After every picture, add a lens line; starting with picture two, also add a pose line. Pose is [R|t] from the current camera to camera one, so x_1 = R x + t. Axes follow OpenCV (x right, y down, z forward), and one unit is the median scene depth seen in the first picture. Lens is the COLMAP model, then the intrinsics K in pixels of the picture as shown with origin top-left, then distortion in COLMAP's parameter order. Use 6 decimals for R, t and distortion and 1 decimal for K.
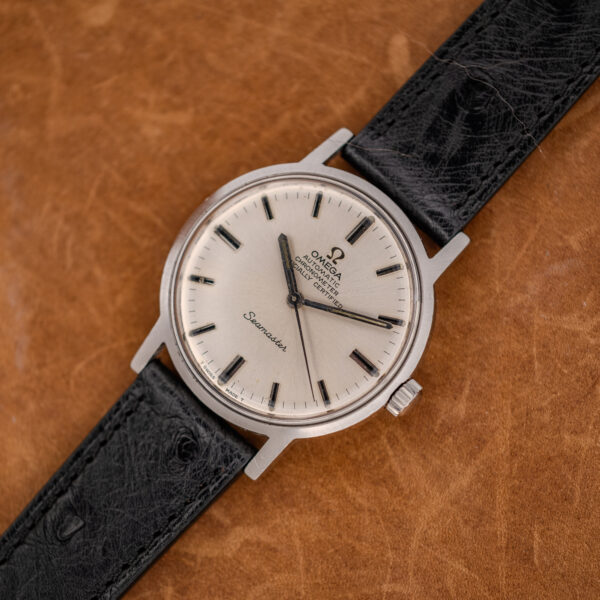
lens RADIAL K [[4065.3, 0, 299.2], [0, 4065.3, 298.9], [0, 0, 1]] dist [-0.178989, 0.000000]
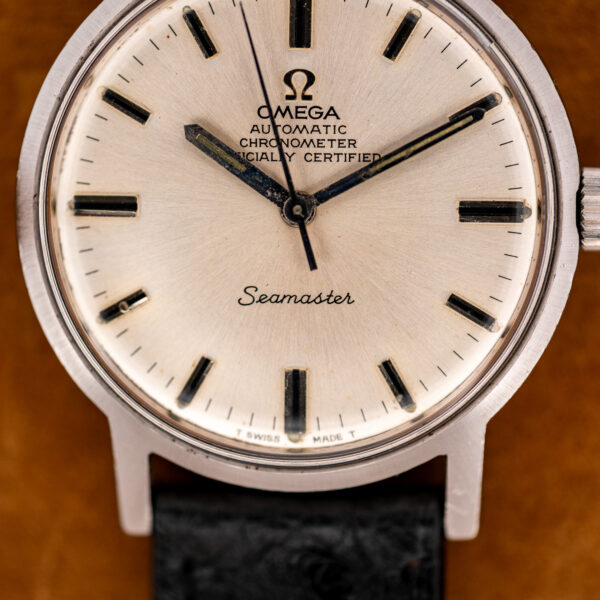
lens RADIAL K [[4065.3, 0, 300.8], [0, 4065.3, 298.3], [0, 0, 1]] dist [-0.178989, 0.000000]
pose [[0.738418, -0.671696, 0.059688, -0.036762], [0.661075, 0.738520, 0.132545, -0.055905], [-0.133111, -0.058415, 0.989378, 0.519590]]
